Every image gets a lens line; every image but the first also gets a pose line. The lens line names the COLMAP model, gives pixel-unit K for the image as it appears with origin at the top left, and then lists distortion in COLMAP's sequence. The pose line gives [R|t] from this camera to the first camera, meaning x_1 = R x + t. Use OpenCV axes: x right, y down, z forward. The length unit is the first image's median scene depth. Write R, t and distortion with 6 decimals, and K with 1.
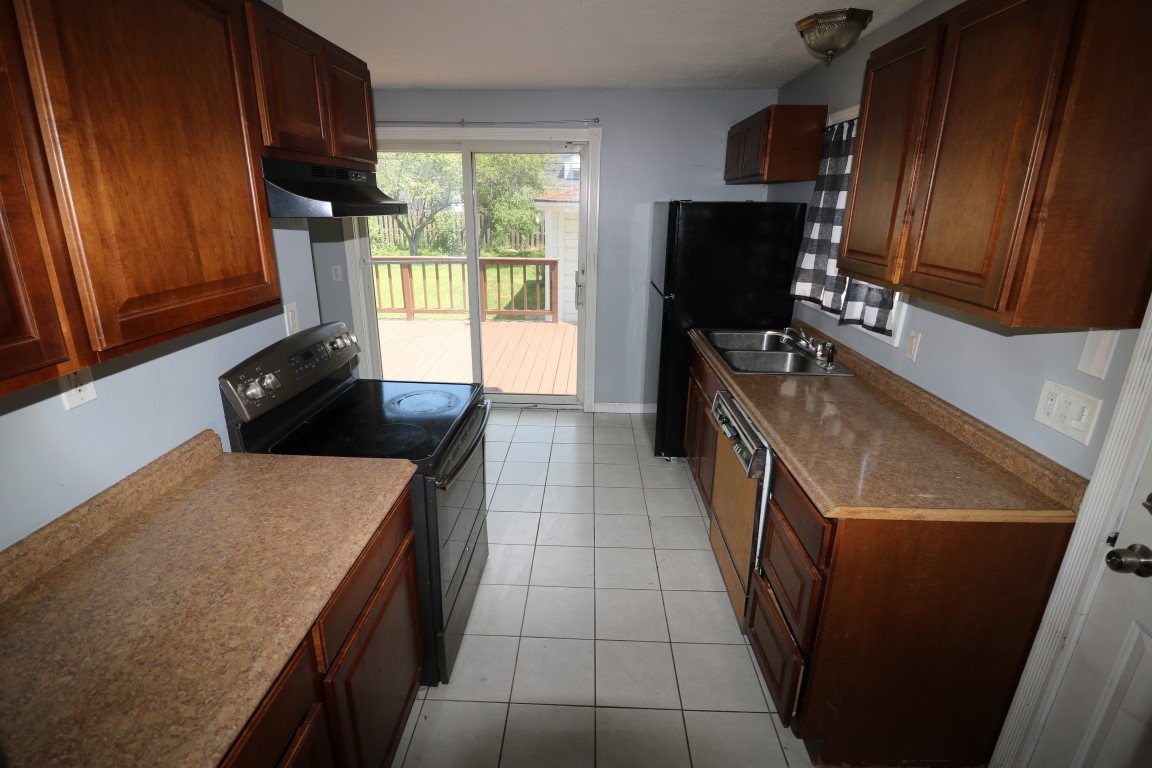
lens RADIAL K [[539.8, 0, 574.7], [0, 539.8, 379.9], [0, 0, 1]] dist [-0.005817, -0.001107]
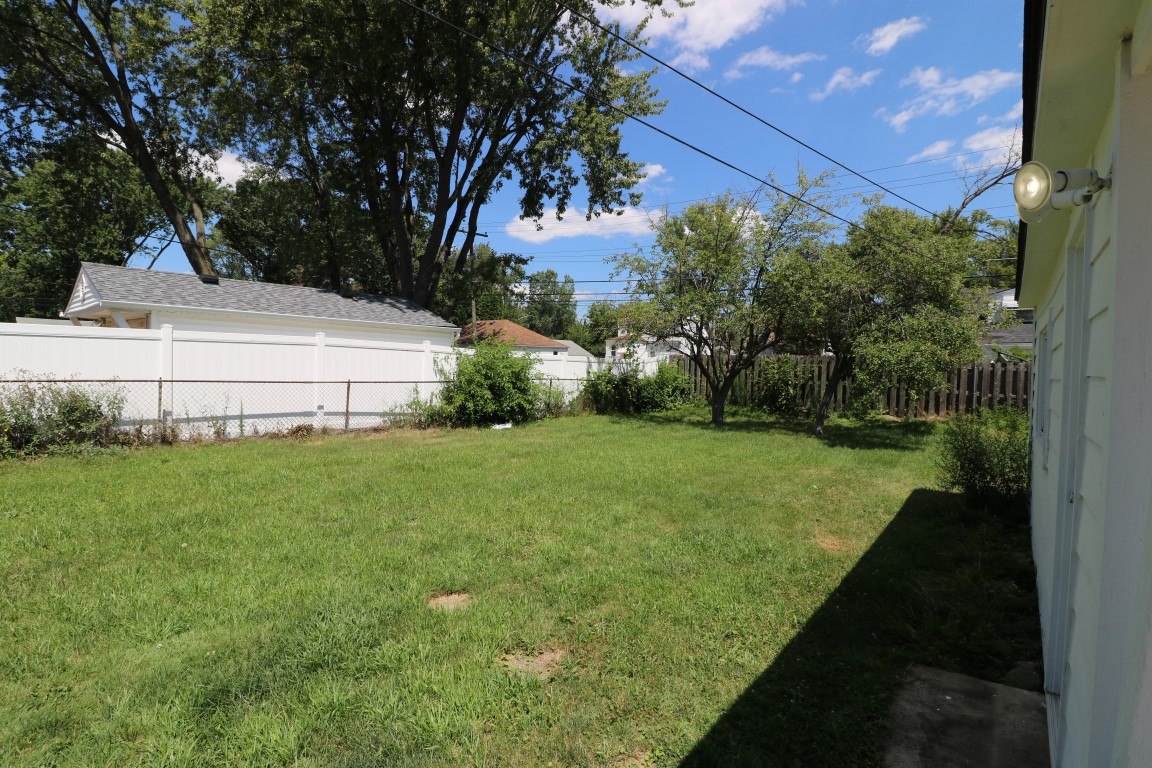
lens RADIAL K [[539.8, 0, 571.5], [0, 539.8, 377.0], [0, 0, 1]] dist [-0.005817, -0.001107]
pose [[0.782456, 0.021635, -0.622329, -0.027964], [-0.198951, 0.955702, -0.216917, -0.096134], [0.590068, 0.293541, 0.752099, 0.382857]]
